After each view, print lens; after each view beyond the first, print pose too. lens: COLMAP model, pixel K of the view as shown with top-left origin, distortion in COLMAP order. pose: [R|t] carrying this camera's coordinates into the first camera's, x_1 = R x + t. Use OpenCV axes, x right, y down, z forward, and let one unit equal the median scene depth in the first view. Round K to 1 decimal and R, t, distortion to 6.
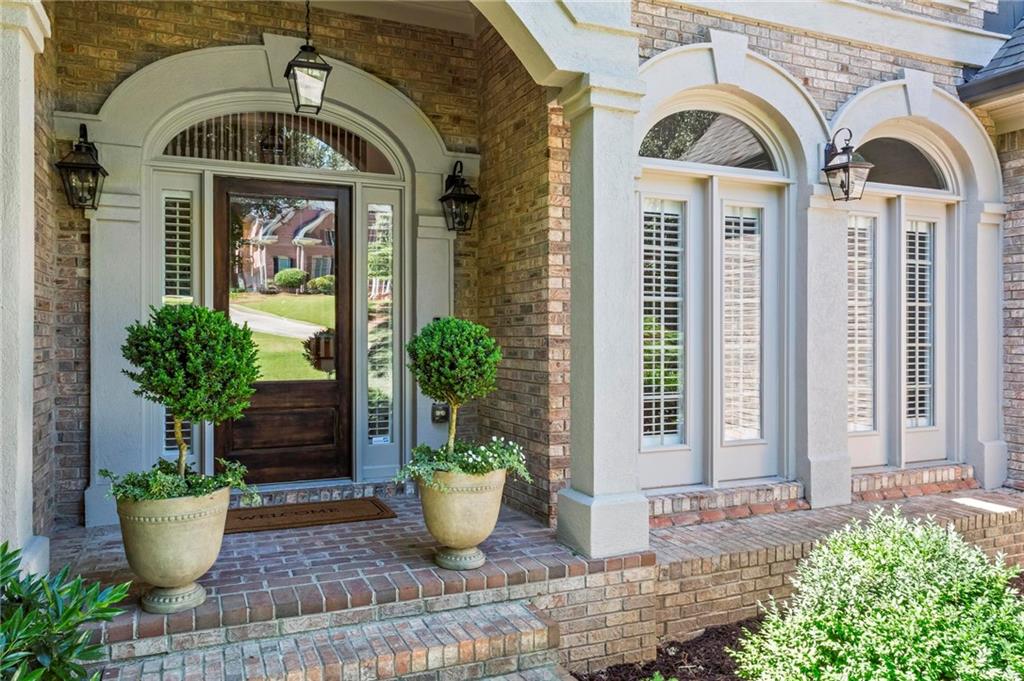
lens RADIAL K [[738.0, 0, 512.0], [0, 738.0, 334.9], [0, 0, 1]] dist [0.002115, 0.001737]
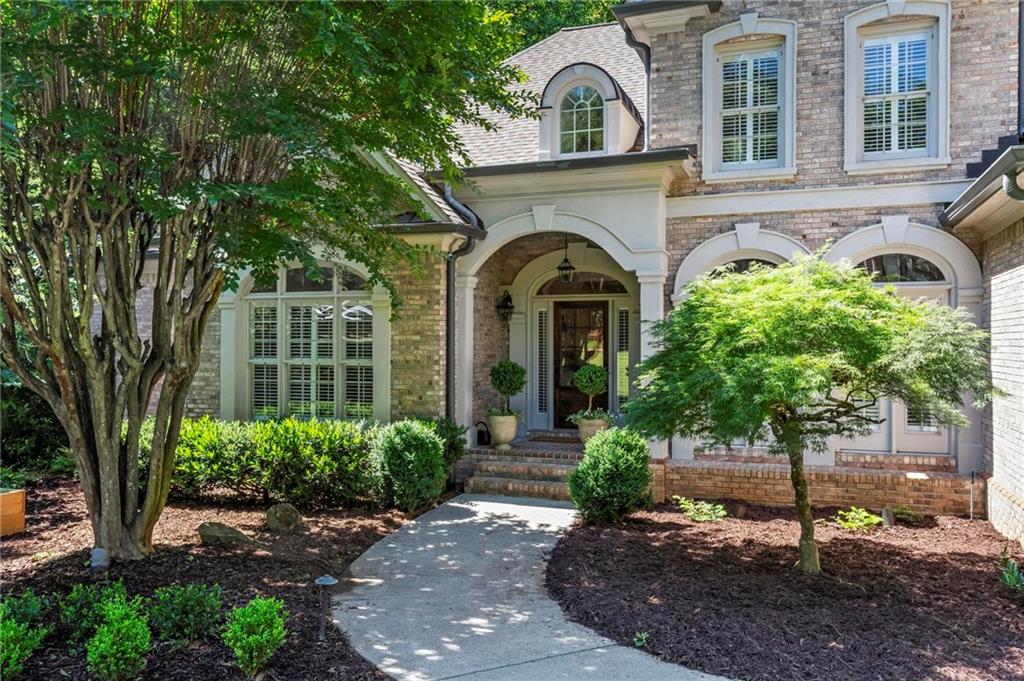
lens RADIAL K [[852.6, 0, 510.8], [0, 852.6, 342.5], [0, 0, 1]] dist [0.001844, 0.000613]
pose [[0.725782, 0.000223, -0.687925, 1.454199], [-0.005217, 0.999973, -0.005179, -0.065507], [0.687905, 0.007348, 0.725764, -1.164071]]
